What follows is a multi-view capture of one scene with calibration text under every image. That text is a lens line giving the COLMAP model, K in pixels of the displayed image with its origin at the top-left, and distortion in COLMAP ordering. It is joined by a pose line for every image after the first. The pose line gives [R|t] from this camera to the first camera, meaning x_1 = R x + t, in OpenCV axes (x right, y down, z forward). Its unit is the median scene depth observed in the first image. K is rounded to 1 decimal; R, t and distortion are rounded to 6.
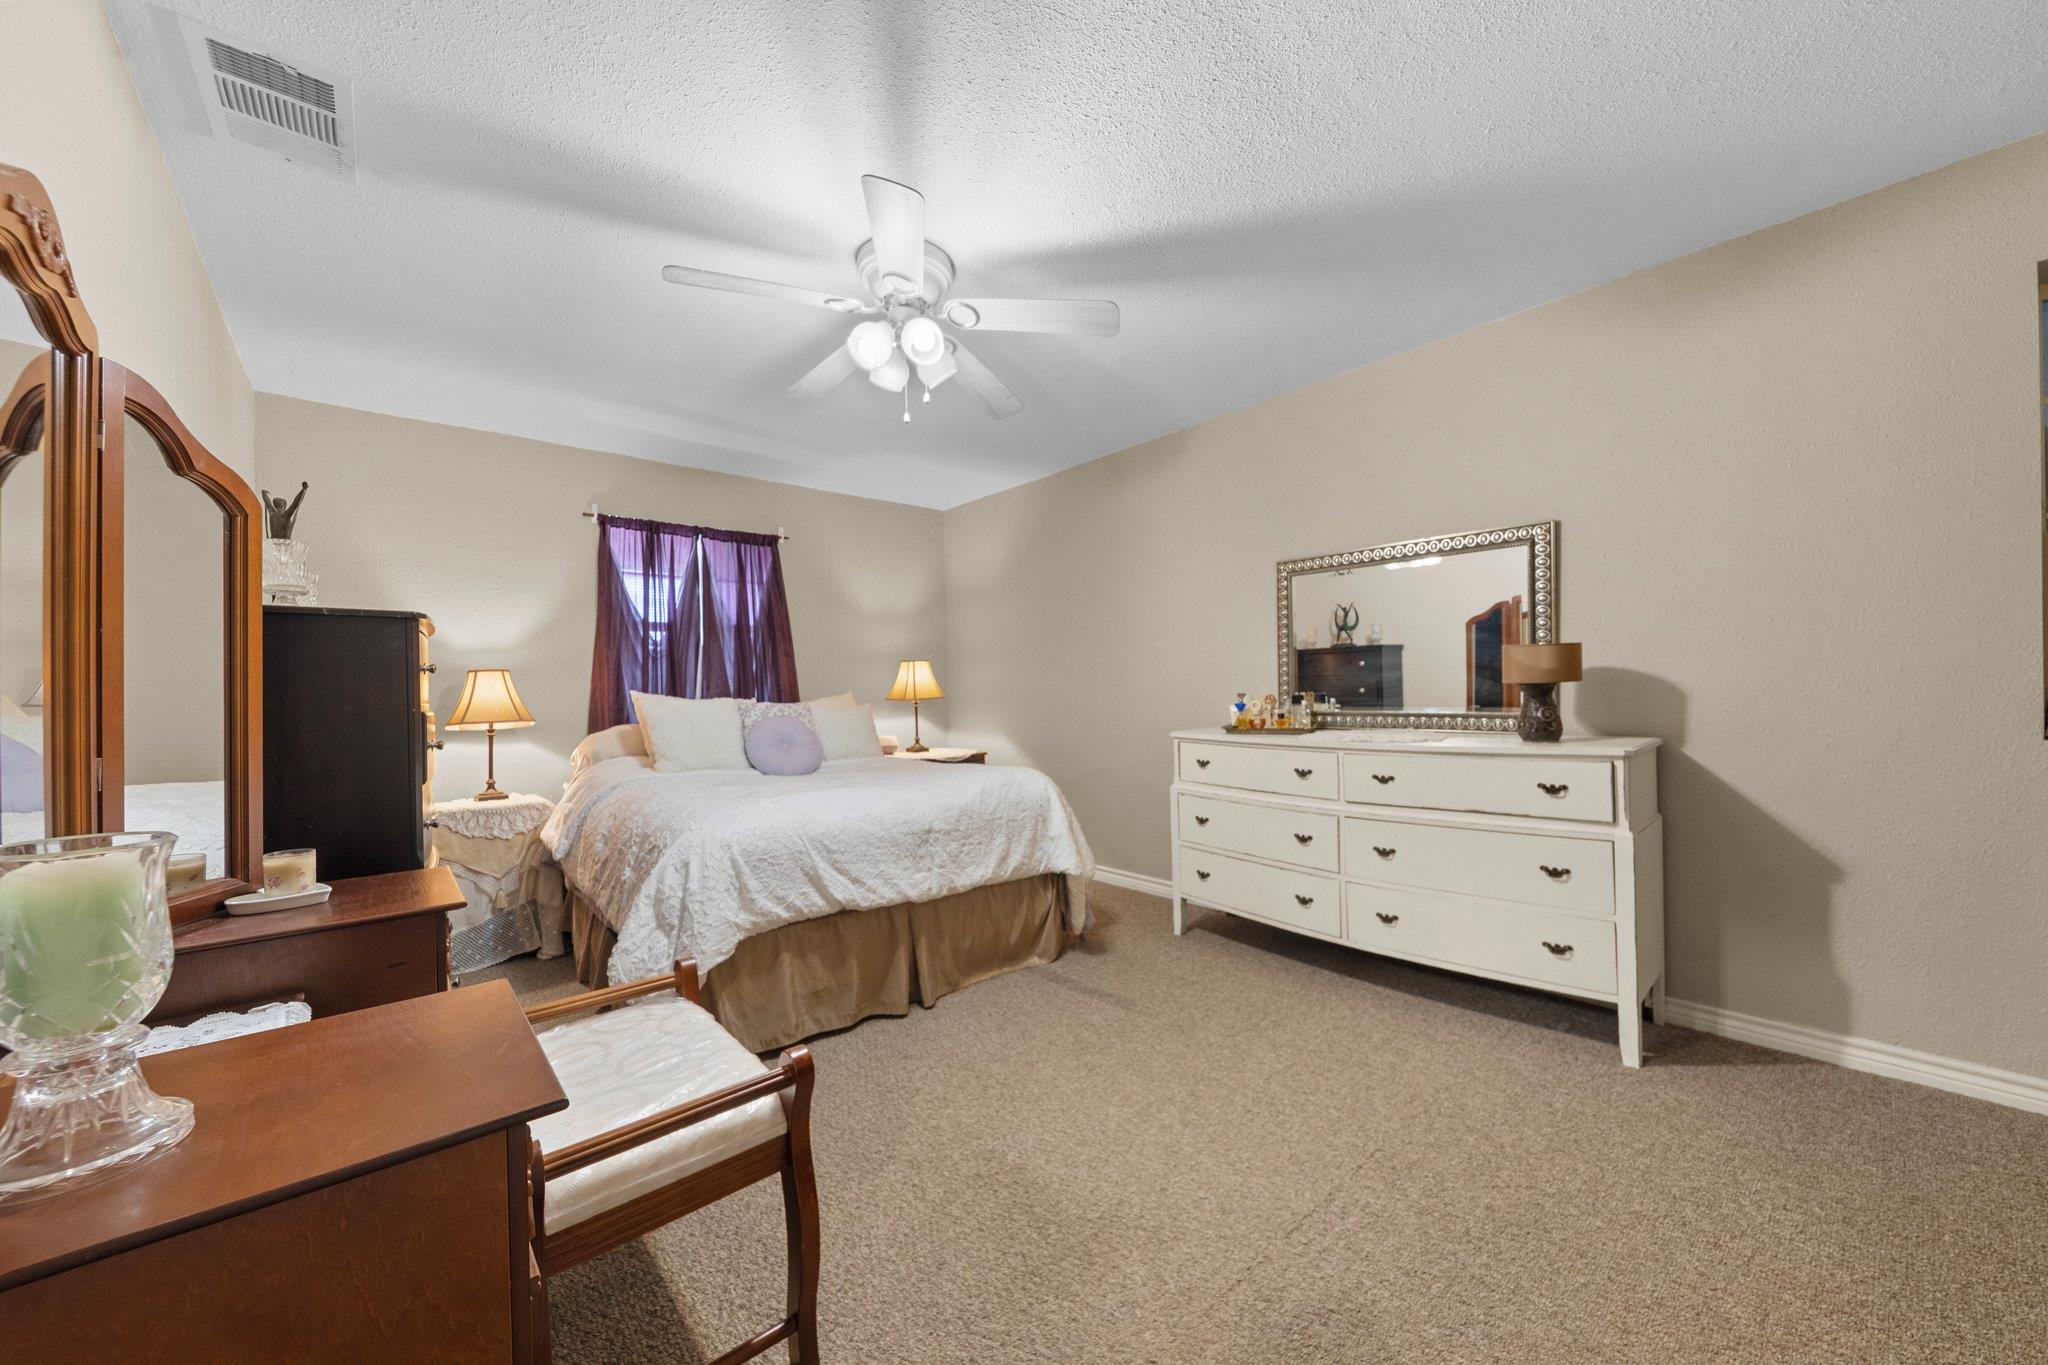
lens RADIAL K [[741.3, 0, 1040.1], [0, 741.3, 686.0], [0, 0, 1]] dist [0.001069, 0.000022]
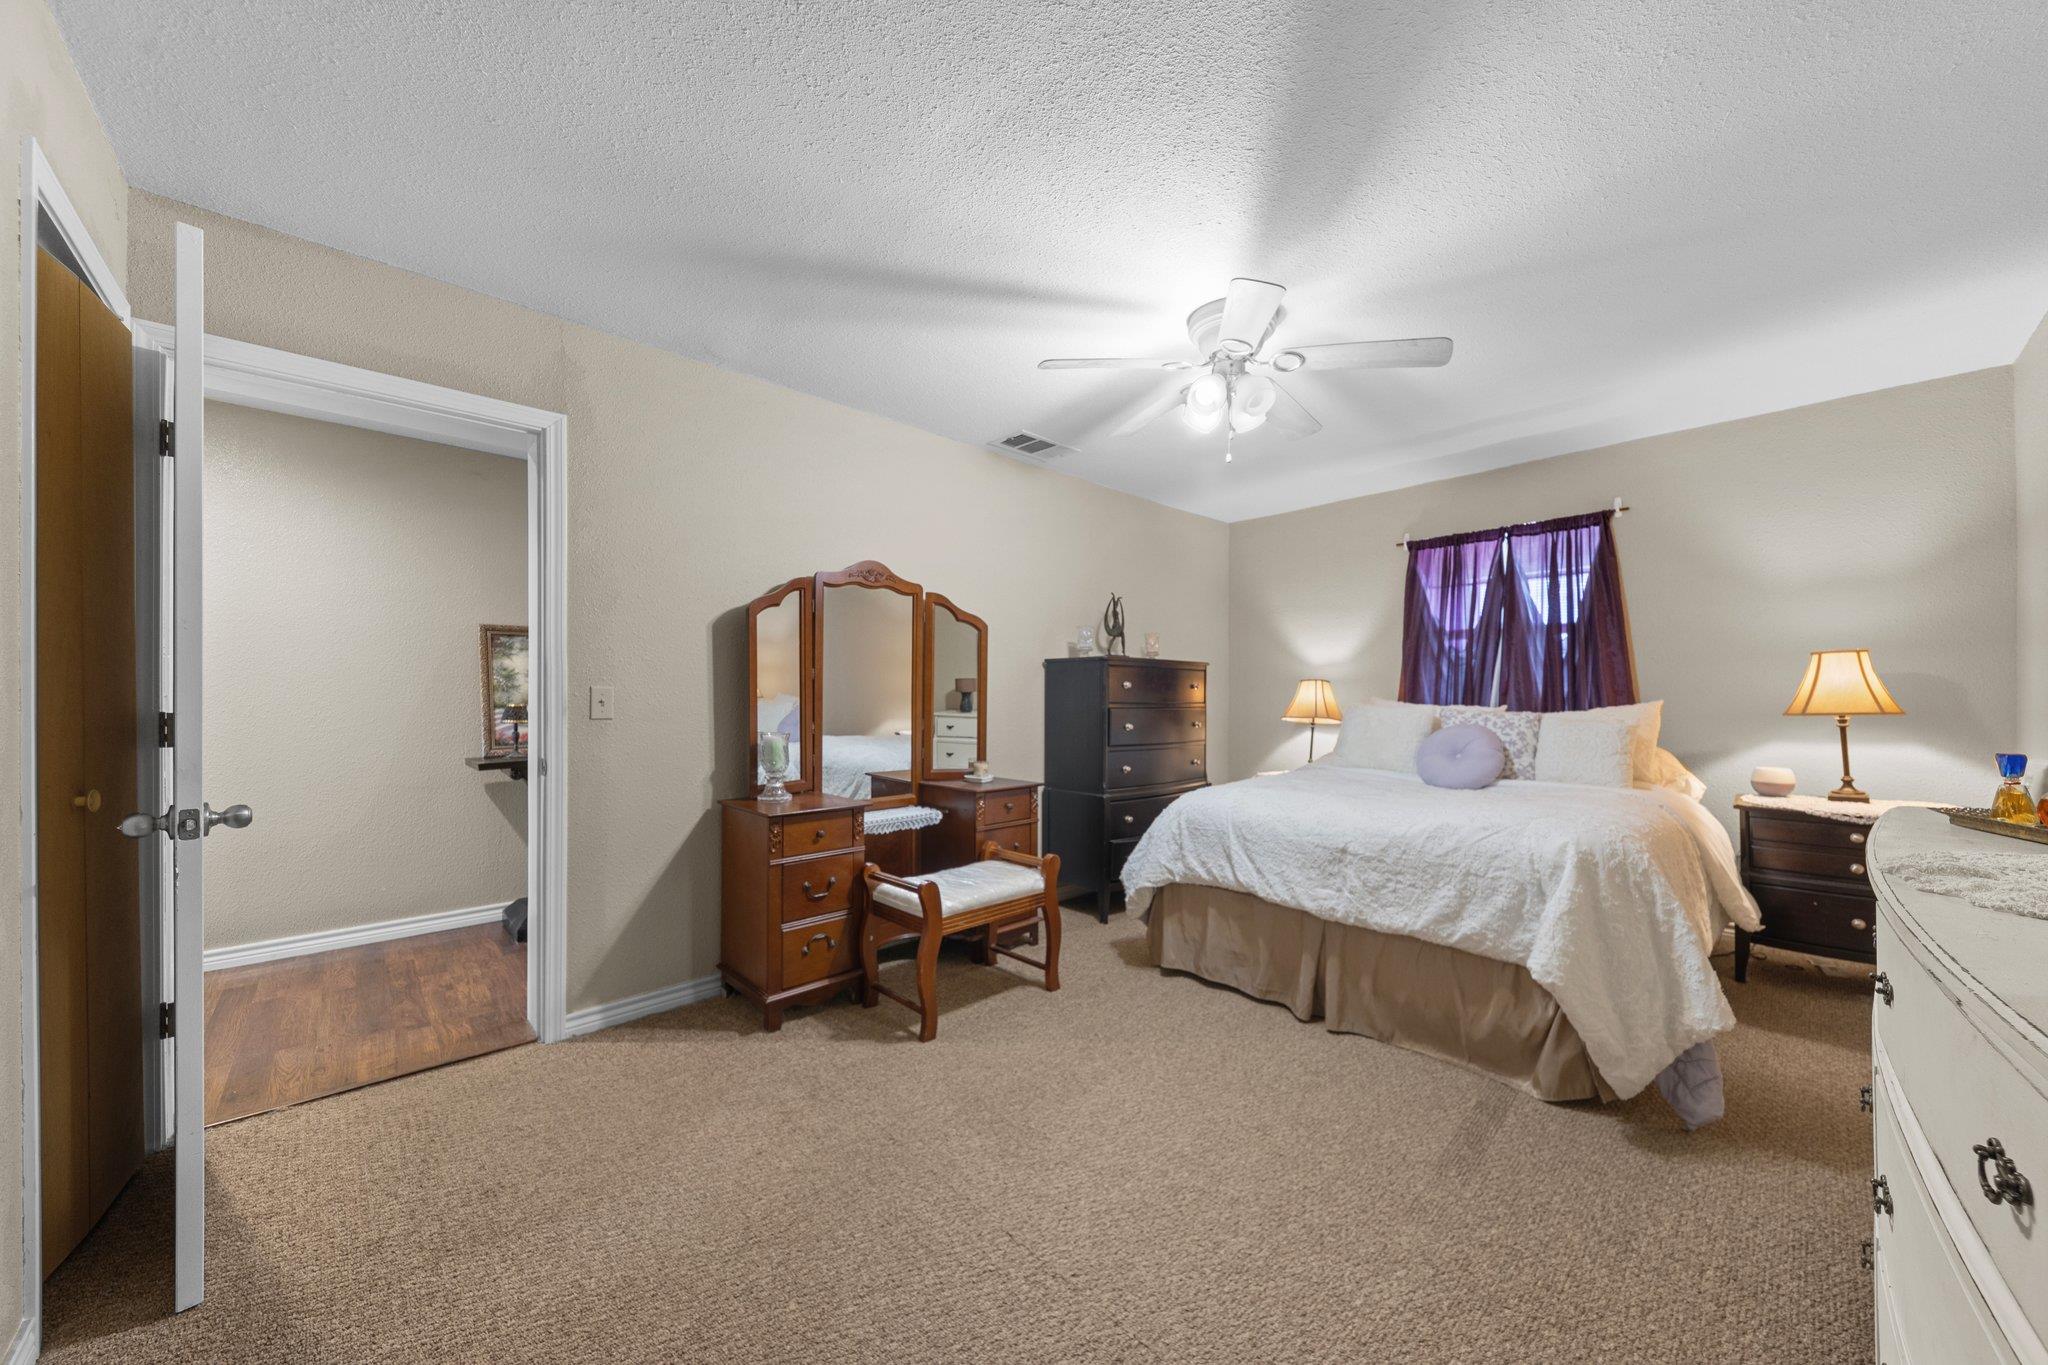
lens RADIAL K [[724.3, 0, 1024.0], [0, 724.3, 682.5], [0, 0, 1]] dist [0.000610, 0.000030]
pose [[0.012029, -0.003898, -0.999920, 0.712433], [0.006472, 0.999972, -0.003820, -0.017557], [0.999907, -0.006426, 0.012054, 0.533917]]
